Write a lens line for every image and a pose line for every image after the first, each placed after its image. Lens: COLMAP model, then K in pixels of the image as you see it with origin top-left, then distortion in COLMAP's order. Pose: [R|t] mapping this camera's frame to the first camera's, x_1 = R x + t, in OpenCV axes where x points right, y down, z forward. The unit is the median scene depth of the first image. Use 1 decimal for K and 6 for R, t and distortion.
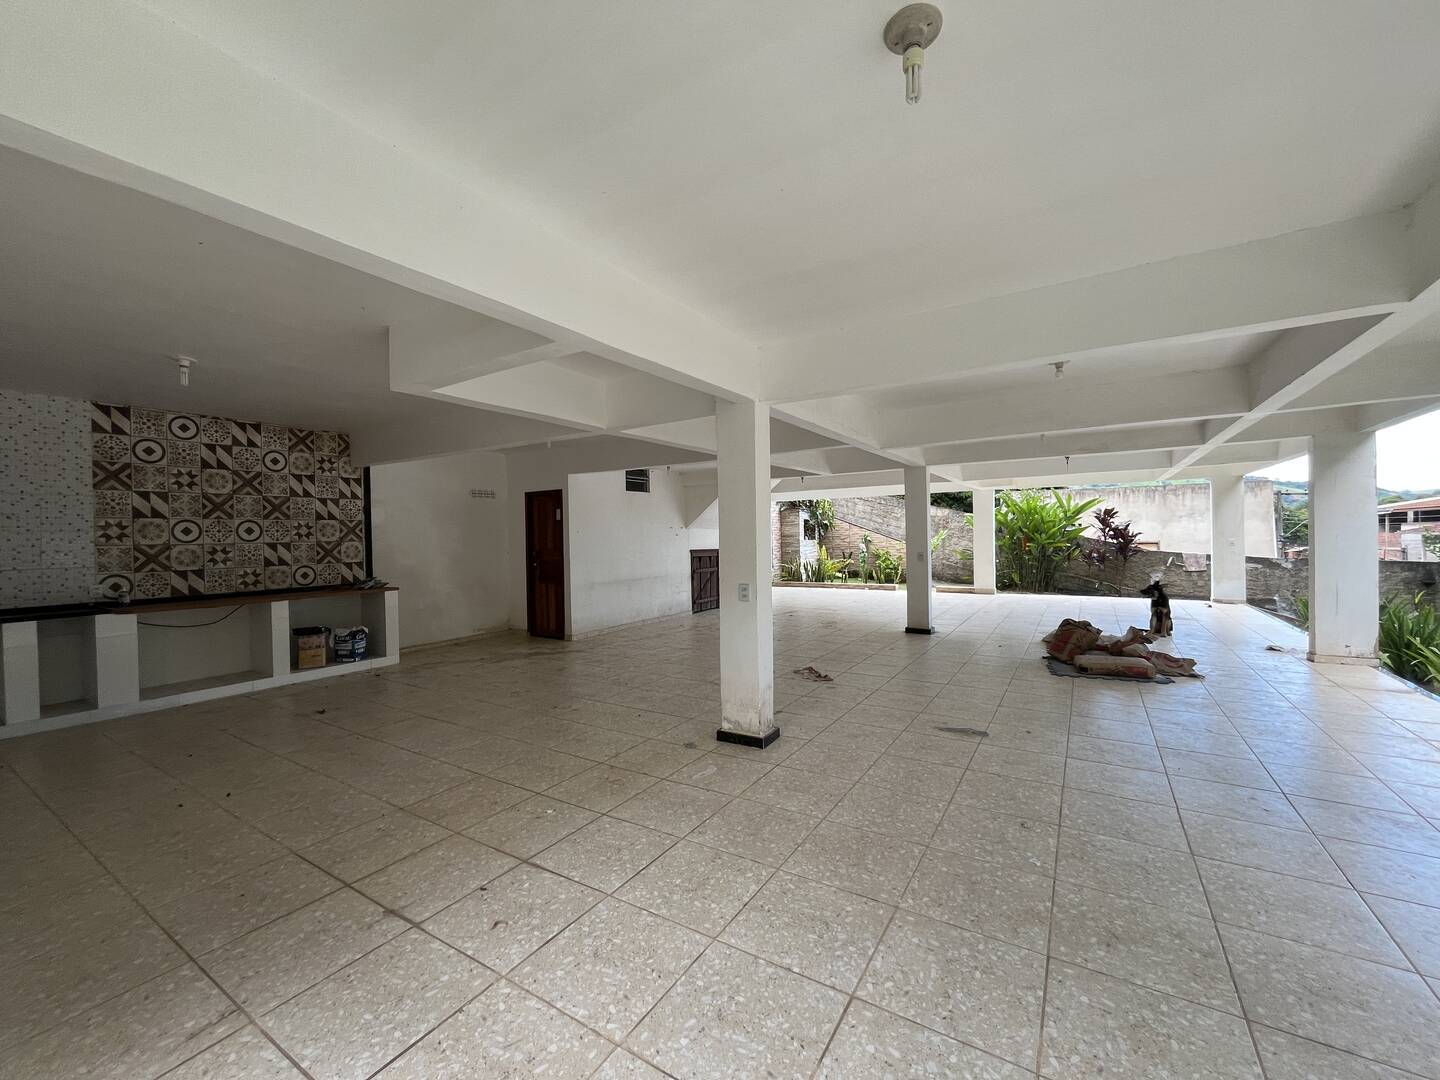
lens RADIAL K [[582.8, 0, 720.0], [0, 582.8, 540.0], [0, 0, 1]] dist [-0.000828, 0.000028]
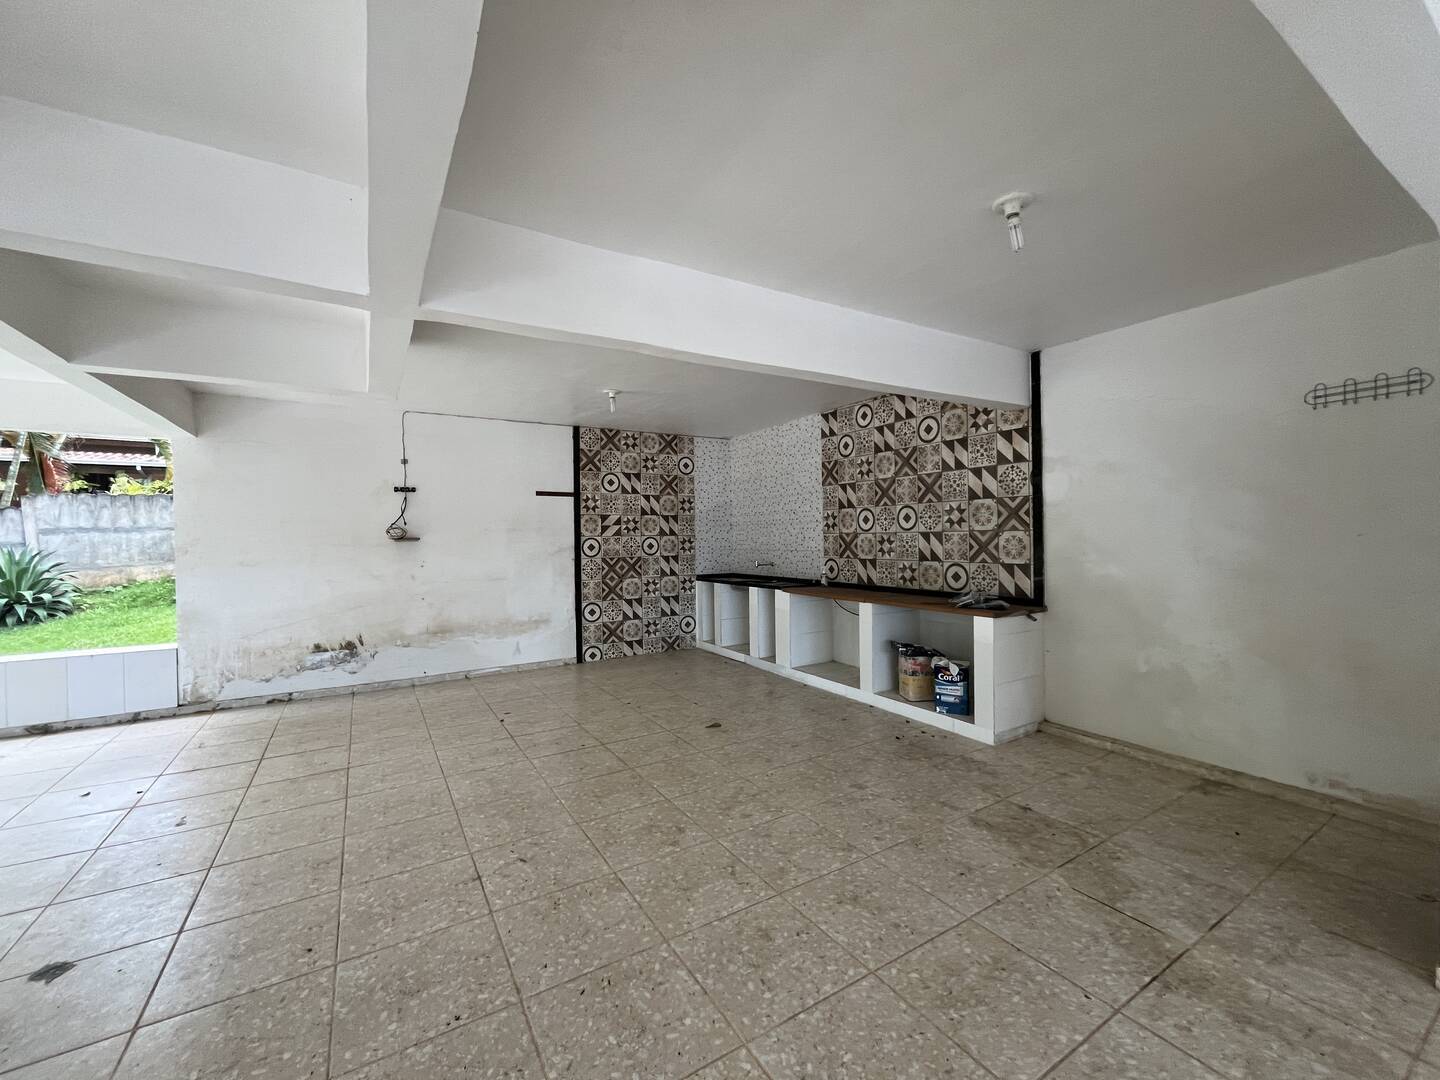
lens RADIAL K [[582.8, 0, 720.0], [0, 582.8, 540.0], [0, 0, 1]] dist [-0.000828, 0.000028]
pose [[-0.444534, 0.030497, -0.895243, 0.079993], [0.014120, 0.999535, 0.027039, -0.009993], [0.895651, -0.000621, -0.444757, 1.111267]]
